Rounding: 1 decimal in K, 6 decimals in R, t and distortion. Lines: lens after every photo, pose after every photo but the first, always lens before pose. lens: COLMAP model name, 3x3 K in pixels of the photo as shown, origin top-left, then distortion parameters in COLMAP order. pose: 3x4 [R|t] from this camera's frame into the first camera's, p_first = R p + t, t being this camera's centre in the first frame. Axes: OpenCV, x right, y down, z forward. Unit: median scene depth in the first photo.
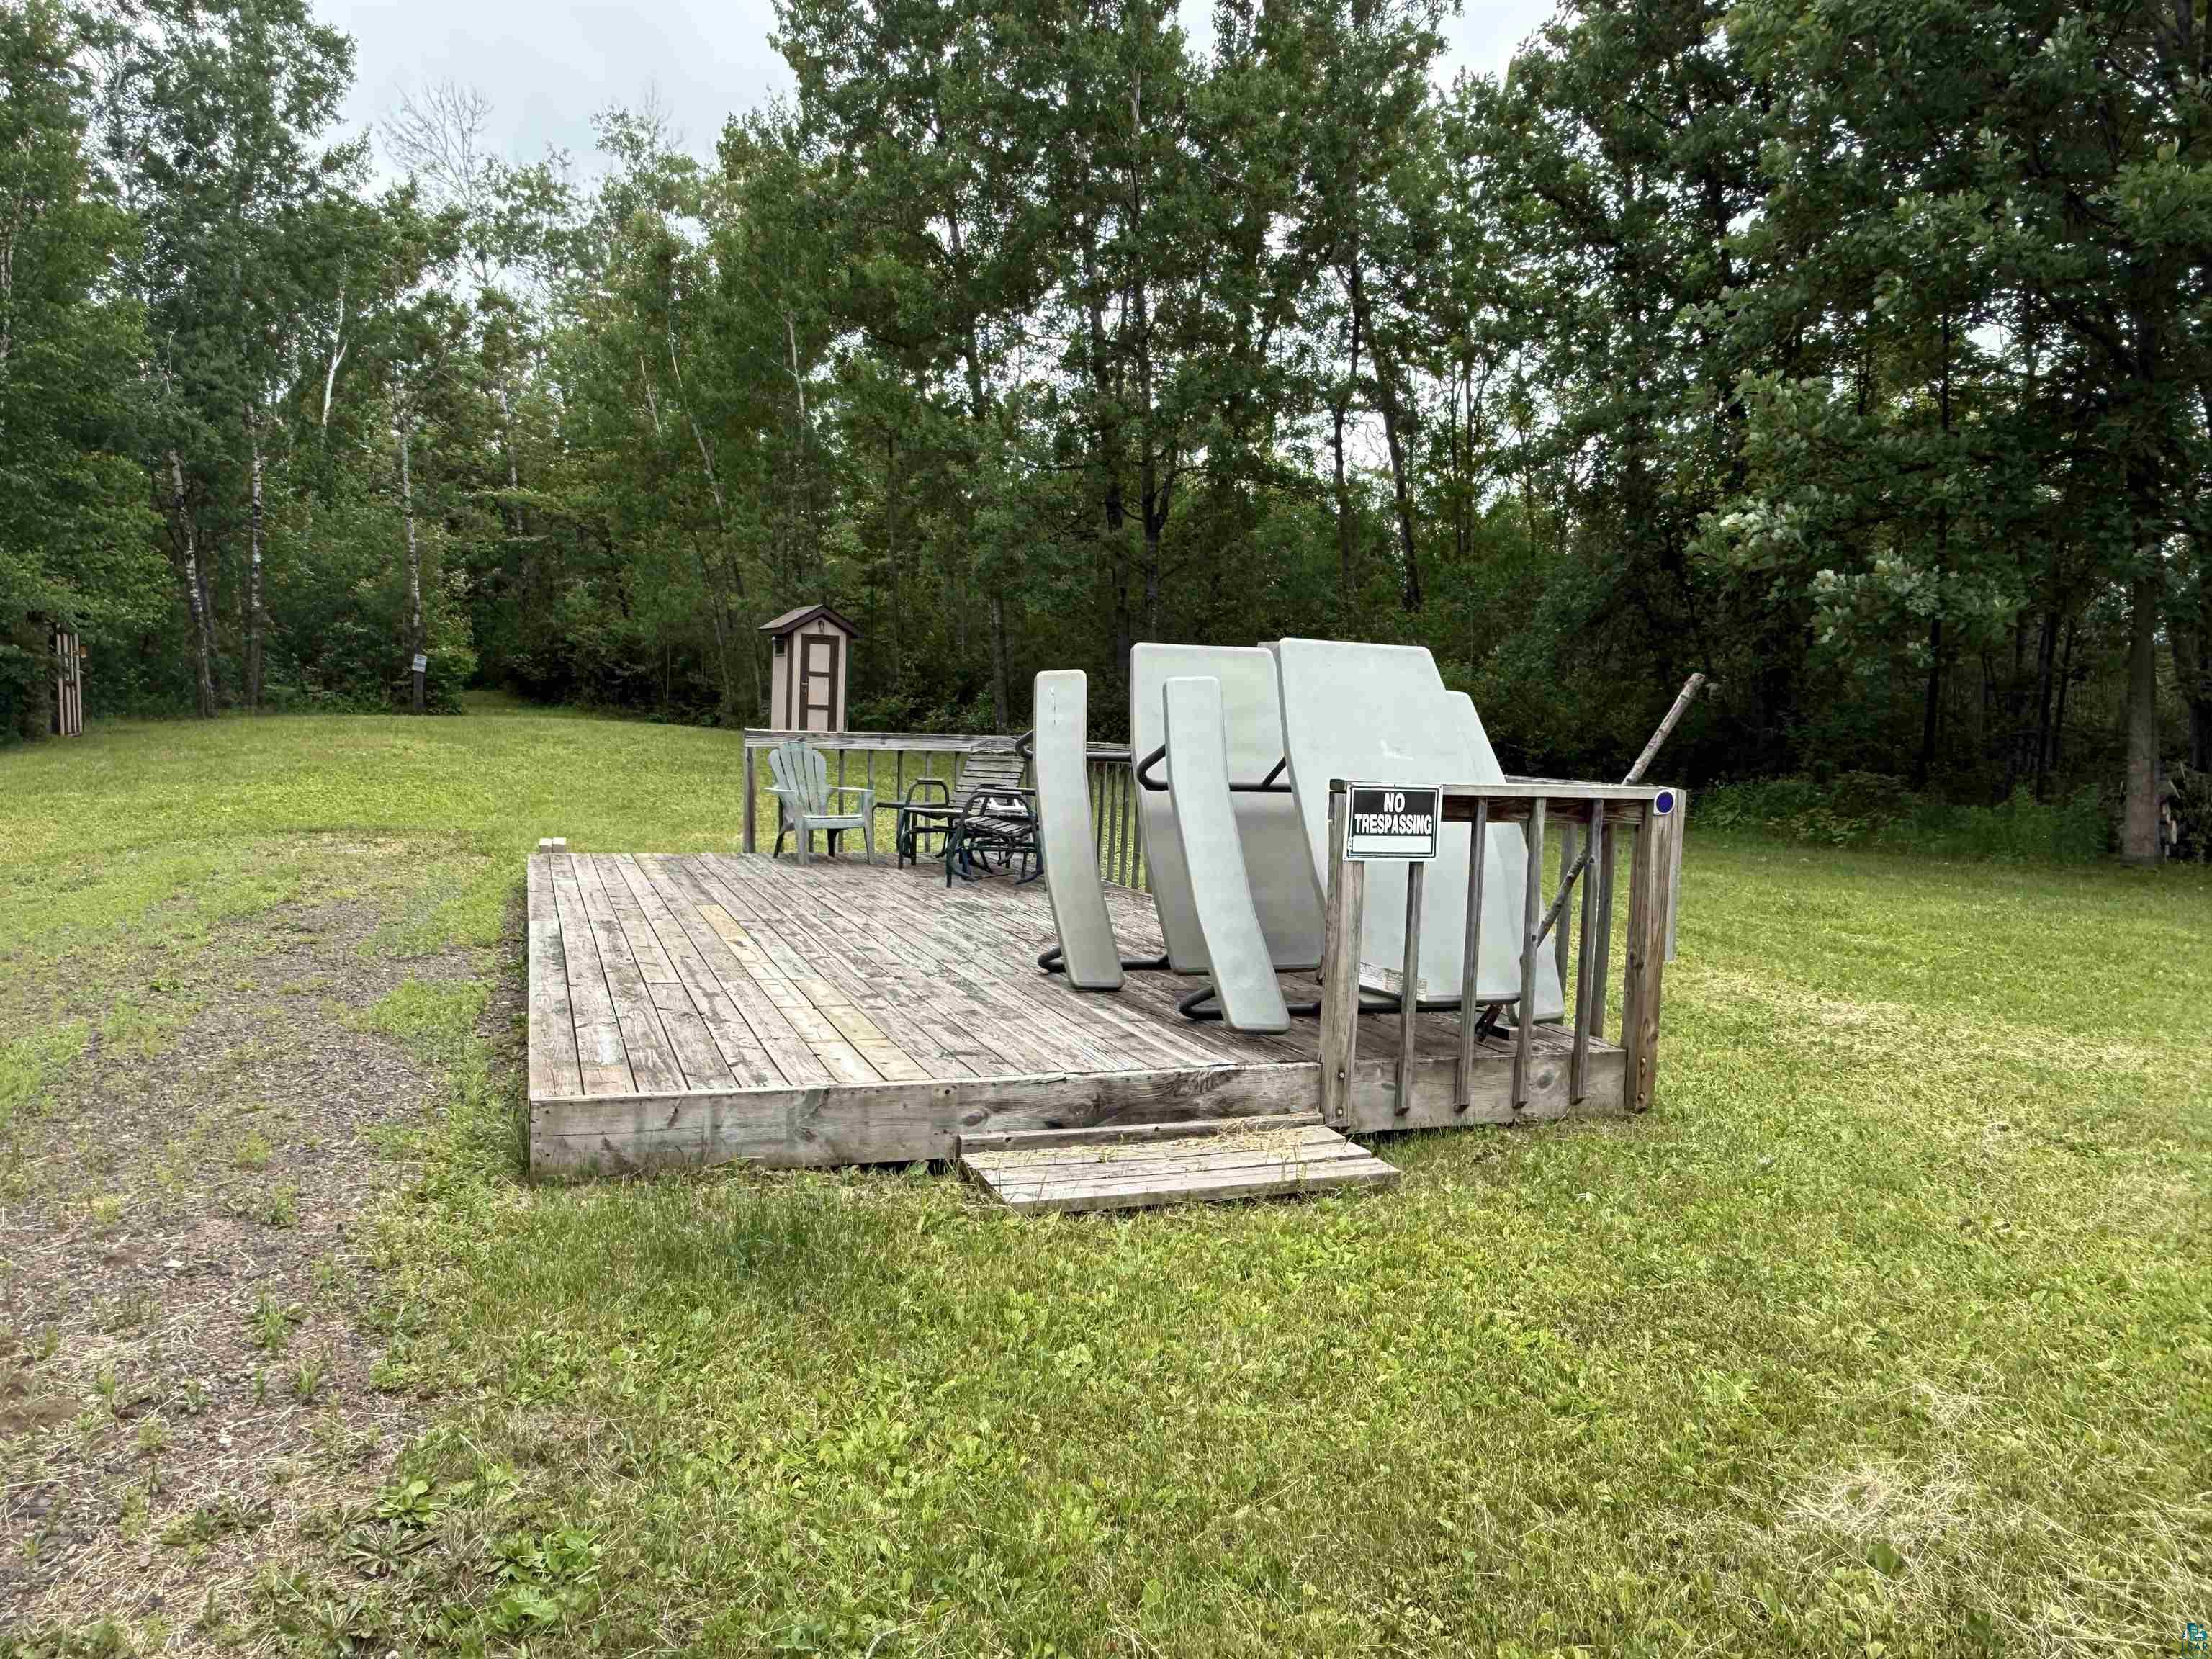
lens RADIAL K [[1578.7, 0, 1094.6], [0, 1578.7, 837.7], [0, 0, 1]] dist [-0.011363, -0.001377]
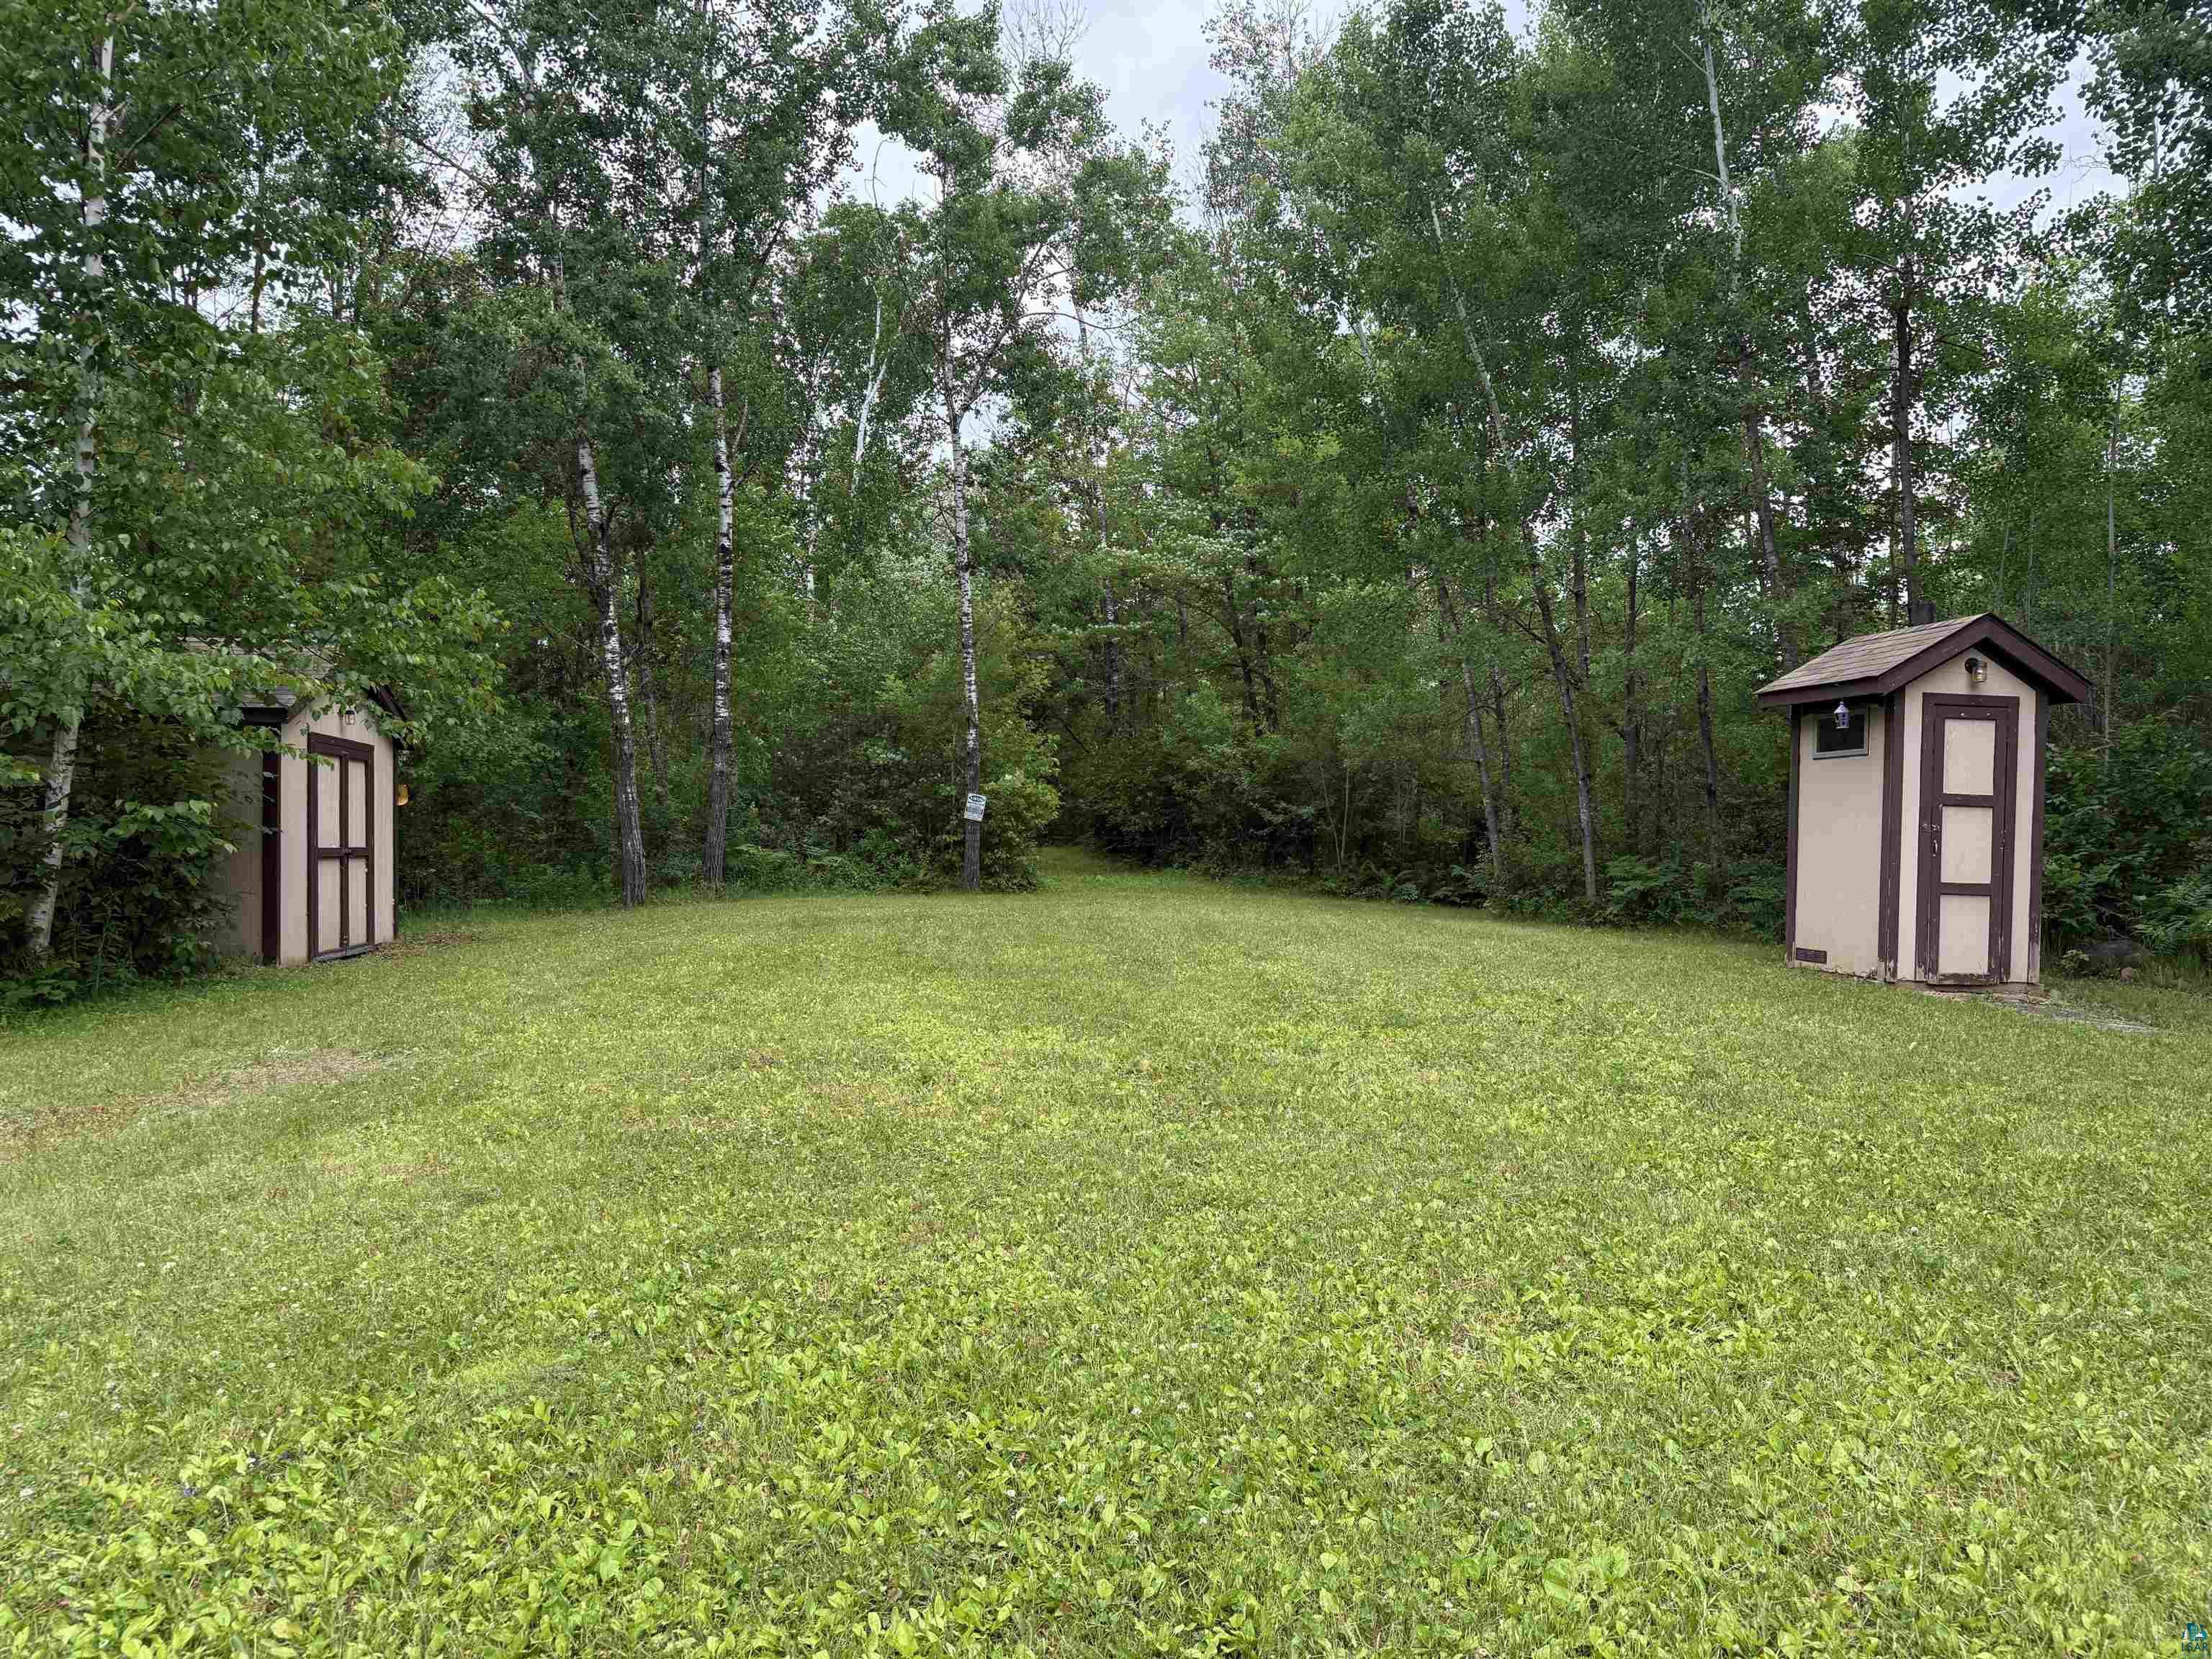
lens RADIAL K [[1578.7, 0, 1107.9], [0, 1578.7, 835.9], [0, 0, 1]] dist [-0.011363, -0.001377]
pose [[0.948380, -0.018245, -0.316611, -0.186158], [-0.011216, 0.995790, -0.090979, -0.044585], [0.316938, 0.089834, 0.944182, 0.439511]]
